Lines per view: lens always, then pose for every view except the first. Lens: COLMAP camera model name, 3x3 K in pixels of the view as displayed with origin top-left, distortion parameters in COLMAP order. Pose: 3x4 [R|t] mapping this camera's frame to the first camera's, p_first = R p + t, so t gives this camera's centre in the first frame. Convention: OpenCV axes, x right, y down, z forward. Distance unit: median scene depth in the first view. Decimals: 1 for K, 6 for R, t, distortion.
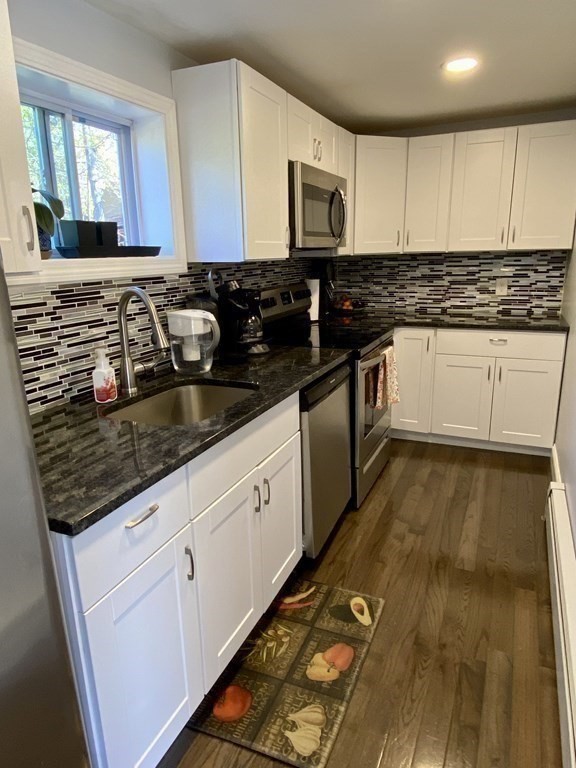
lens RADIAL K [[489.9, 0, 279.3], [0, 489.9, 386.4], [0, 0, 1]] dist [0.080412, -0.001804]
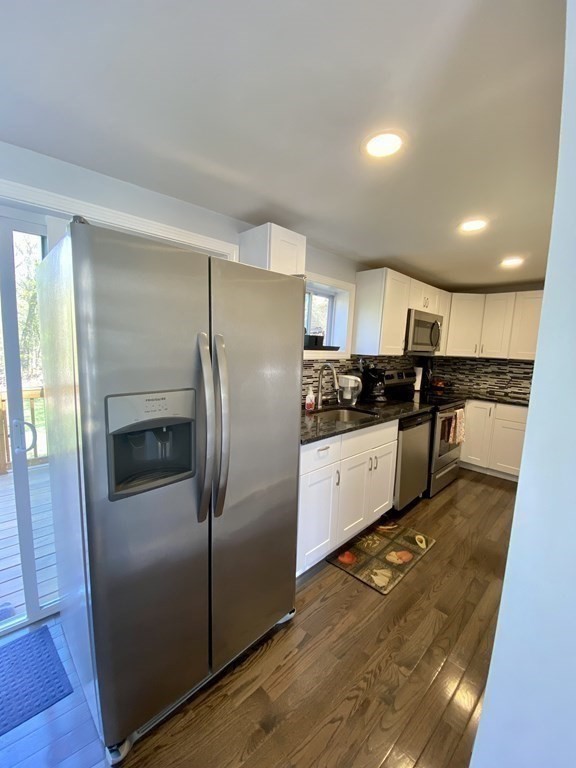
lens RADIAL K [[310.5, 0, 285.2], [0, 310.5, 384.6], [0, 0, 1]] dist [0.028768, -0.024513]
pose [[0.929142, 0.104477, -0.354655, 0.038742], [-0.154315, 0.981282, -0.115207, 0.073060], [0.335980, 0.161772, 0.927873, -0.307385]]
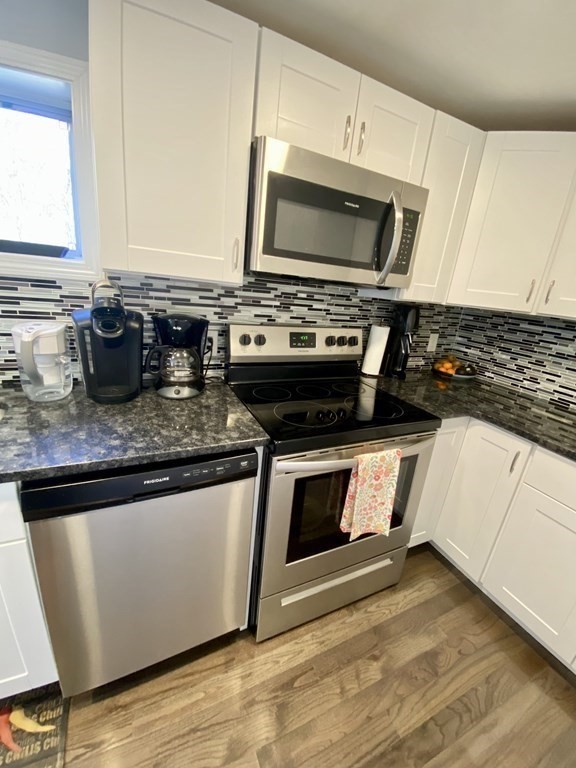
lens RADIAL K [[310.5, 0, 285.2], [0, 310.5, 384.6], [0, 0, 1]] dist [0.028768, -0.024513]
pose [[0.766093, 0.291960, -0.572591, 0.402086], [-0.281328, 0.953322, 0.109691, -0.203545], [0.577889, 0.077053, 0.812470, 0.733716]]
